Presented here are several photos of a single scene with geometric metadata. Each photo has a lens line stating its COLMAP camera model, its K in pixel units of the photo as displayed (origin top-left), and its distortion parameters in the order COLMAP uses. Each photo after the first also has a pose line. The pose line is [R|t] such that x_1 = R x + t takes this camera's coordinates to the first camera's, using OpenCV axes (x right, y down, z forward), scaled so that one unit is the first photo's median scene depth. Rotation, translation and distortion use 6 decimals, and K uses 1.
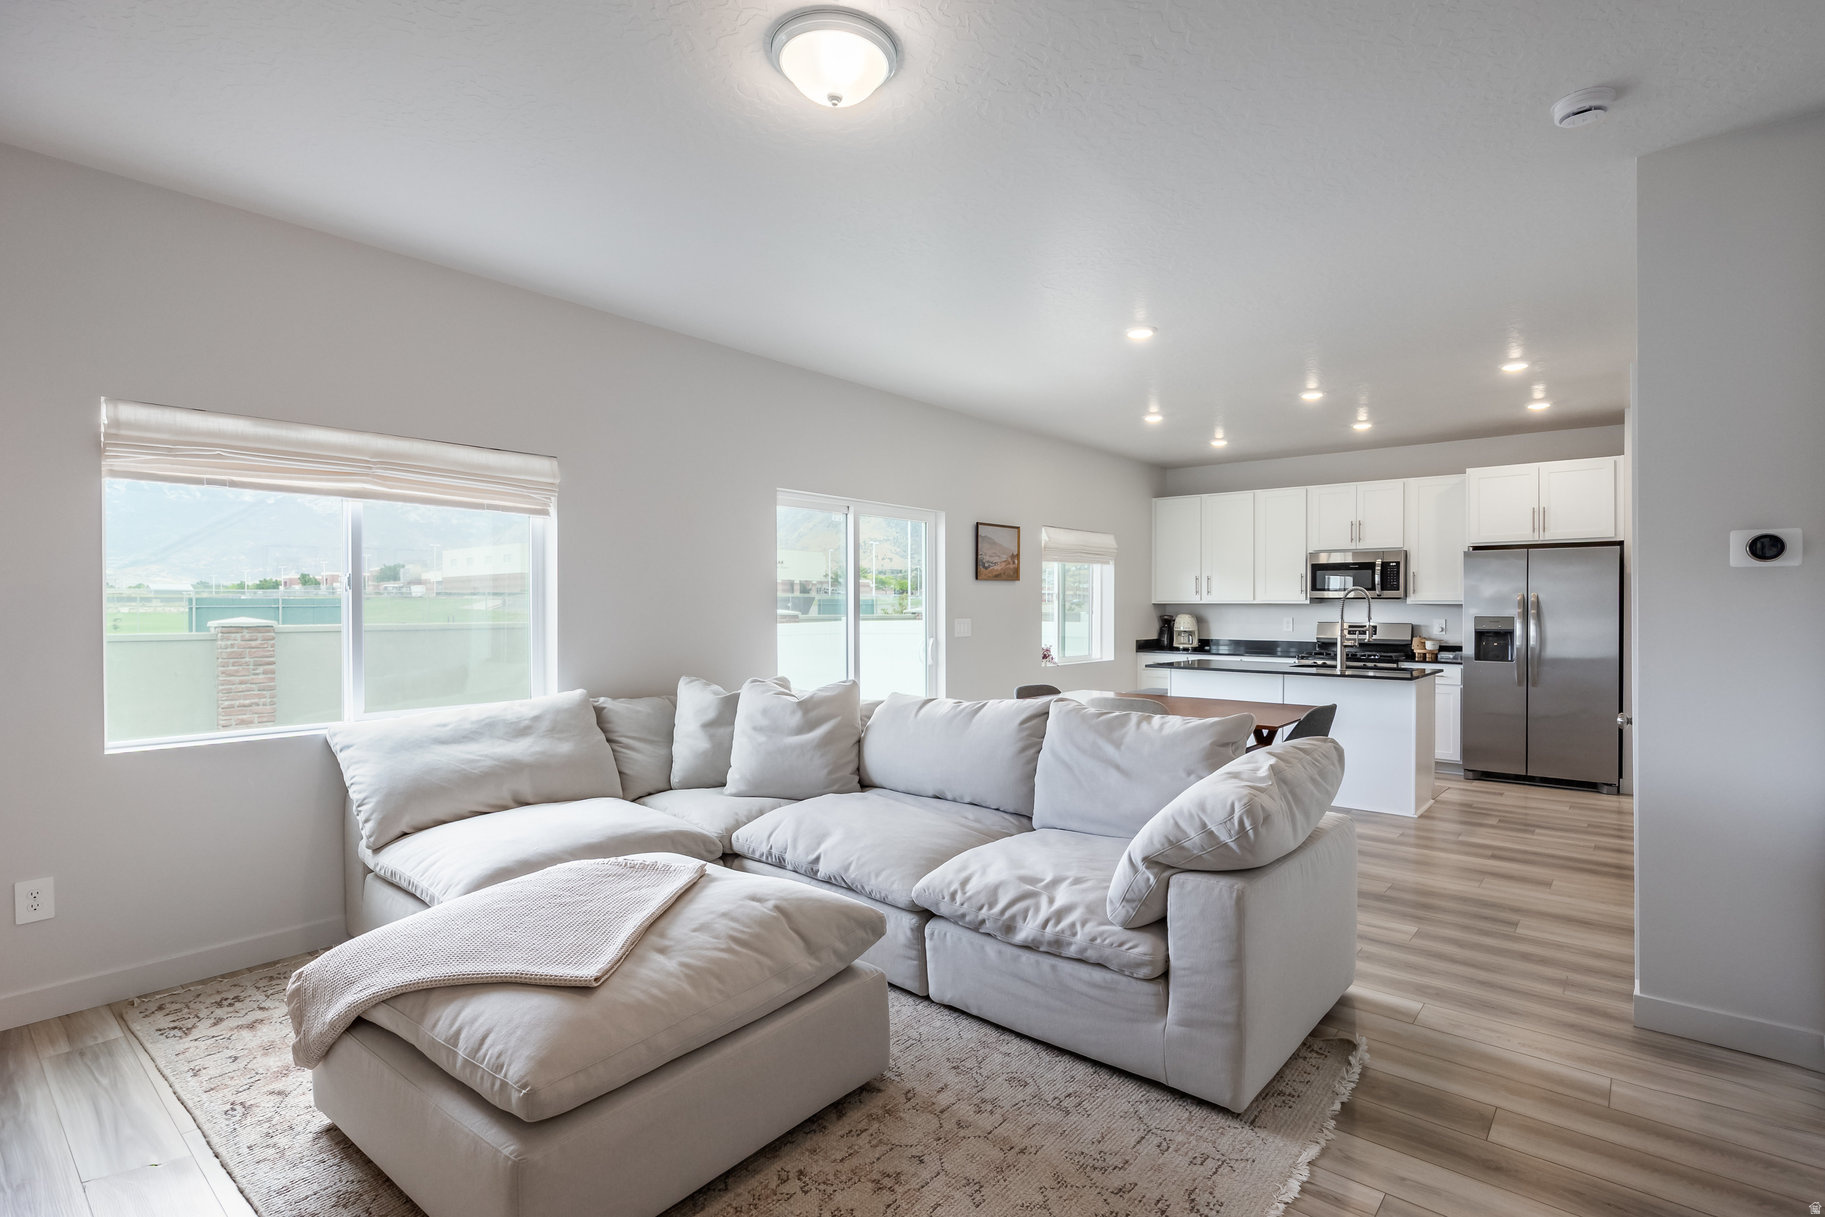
lens RADIAL K [[916.3, 0, 813.2], [0, 916.3, 611.1], [0, 0, 1]] dist [-0.003575, -0.001662]
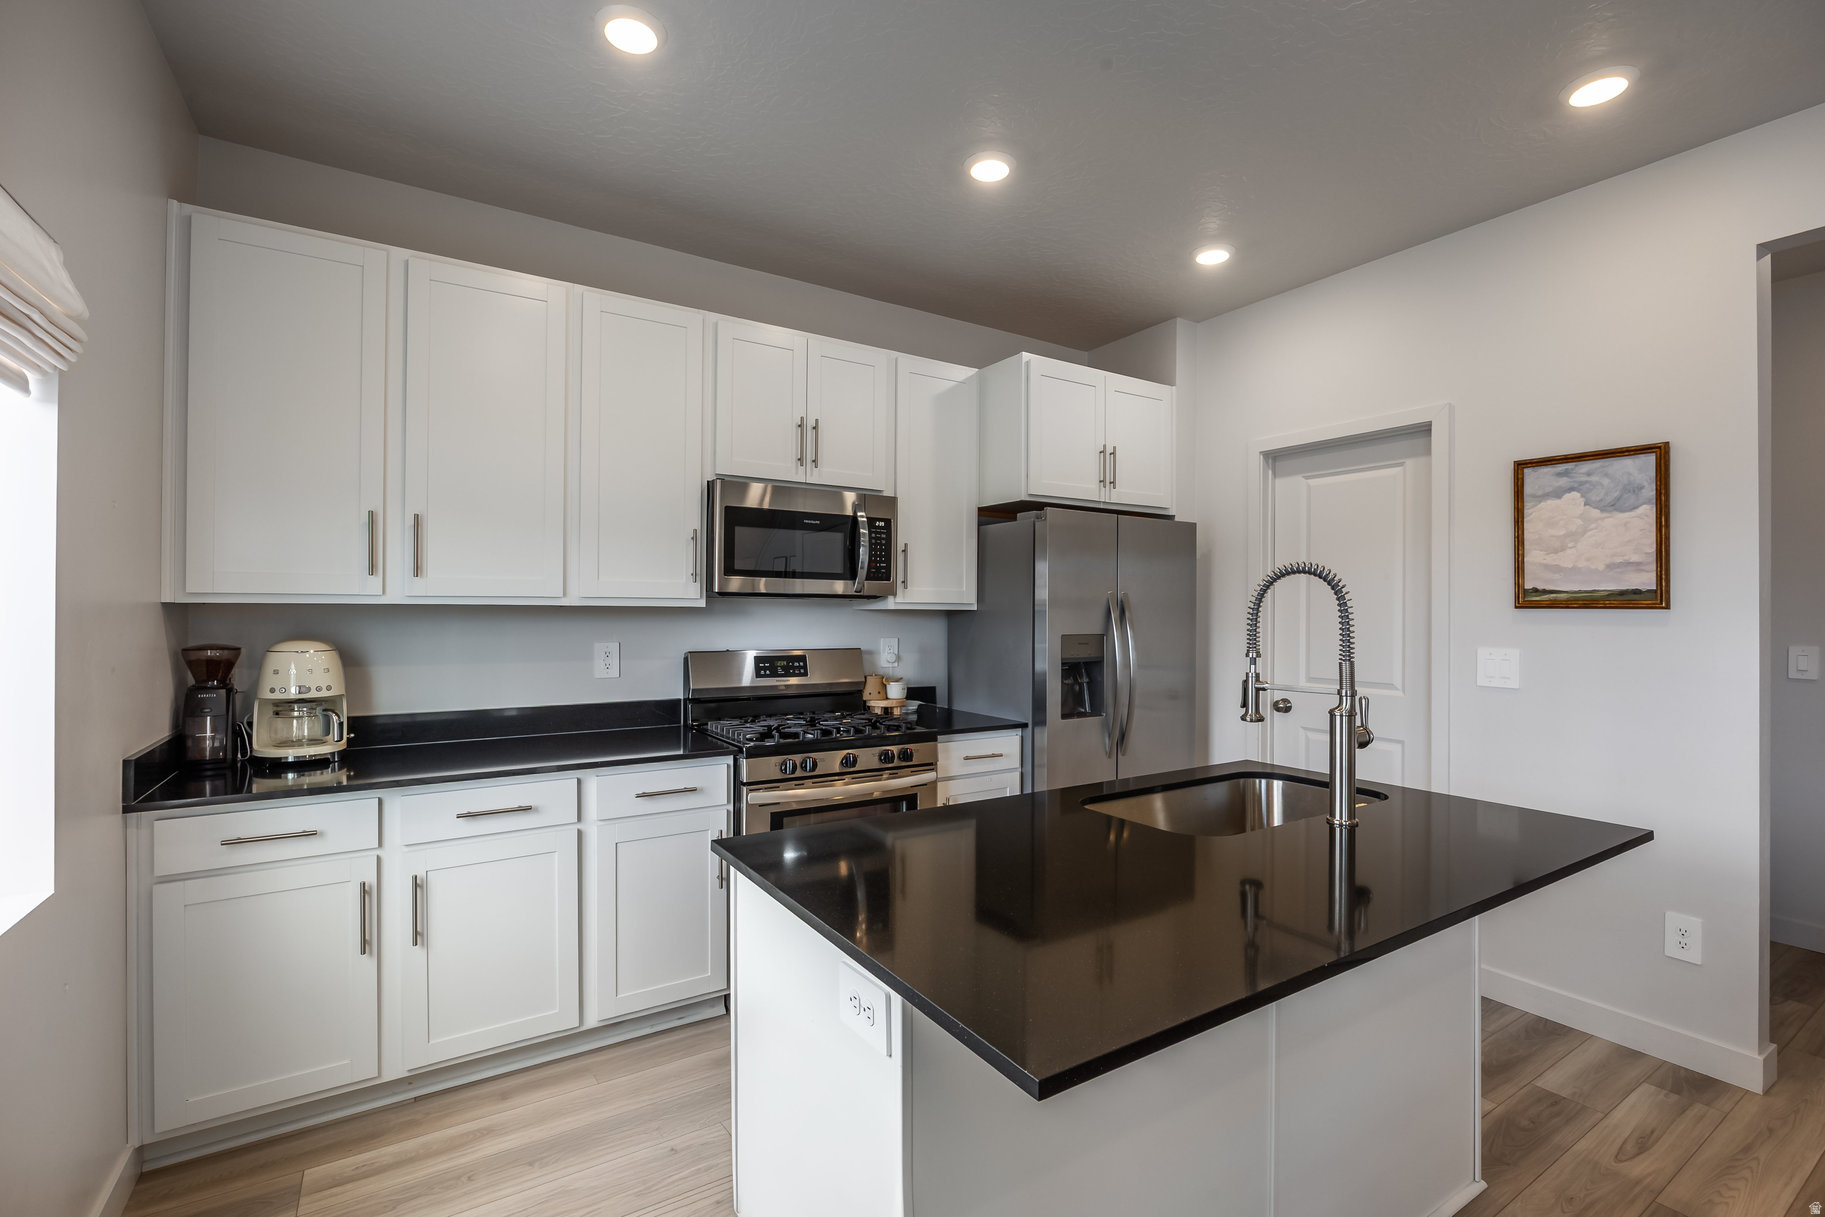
lens RADIAL K [[830.9, 0, 939.1], [0, 830.9, 603.5], [0, 0, 1]] dist [-0.014590, 0.001277]
pose [[0.193313, 0.007908, 0.981105, 0.222694], [-0.000105, 0.999968, -0.008040, -0.007472], [-0.981137, 0.001451, 0.193307, 0.885624]]
